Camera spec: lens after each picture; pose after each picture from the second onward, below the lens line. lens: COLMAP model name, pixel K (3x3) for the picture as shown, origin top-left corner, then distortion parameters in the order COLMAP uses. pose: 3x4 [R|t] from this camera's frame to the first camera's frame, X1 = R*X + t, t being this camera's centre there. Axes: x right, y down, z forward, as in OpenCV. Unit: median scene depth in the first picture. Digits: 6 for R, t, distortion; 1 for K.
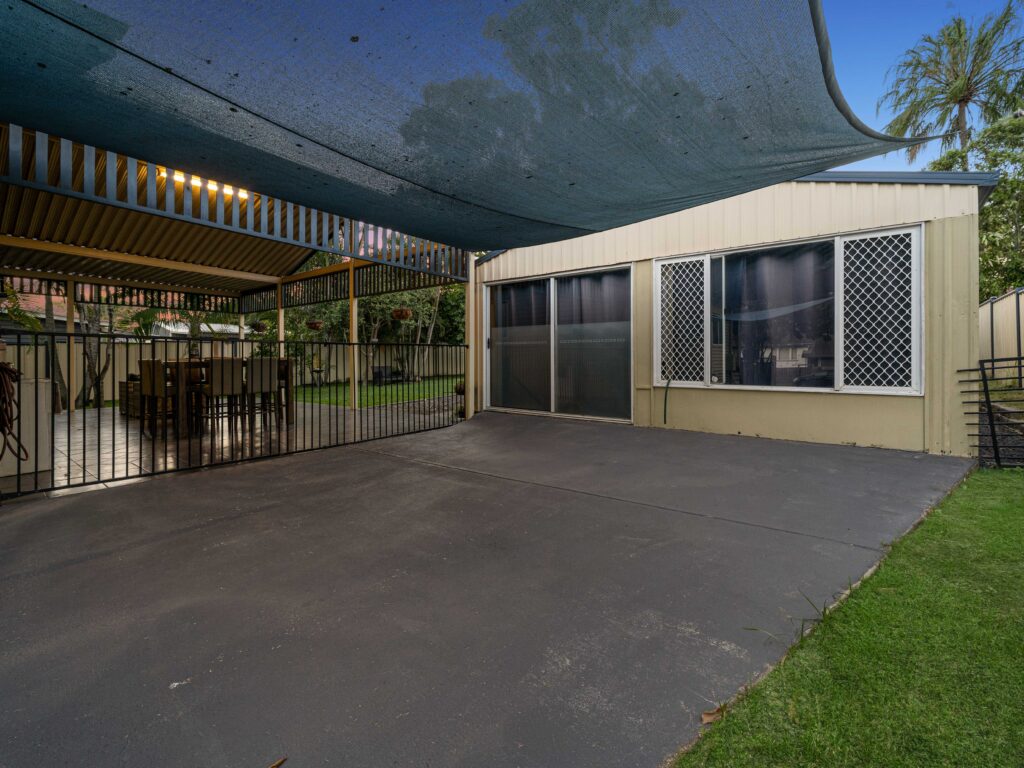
lens RADIAL K [[454.3, 0, 534.9], [0, 454.3, 366.8], [0, 0, 1]] dist [-0.003749, -0.000745]
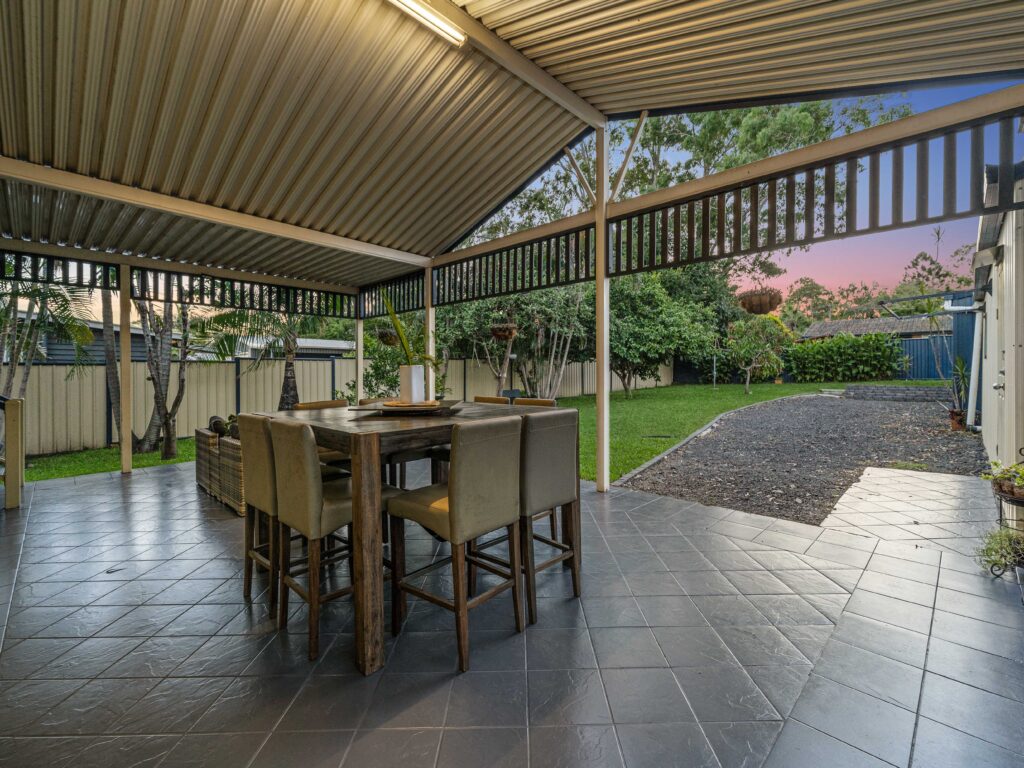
lens RADIAL K [[457.8, 0, 520.2], [0, 457.8, 379.2], [0, 0, 1]] dist [0.003023, -0.001142]
pose [[0.990388, 0.000433, -0.138317, -0.347215], [-0.000072, 0.999997, 0.002614, -0.031866], [0.138318, -0.002578, 0.990384, 0.388924]]
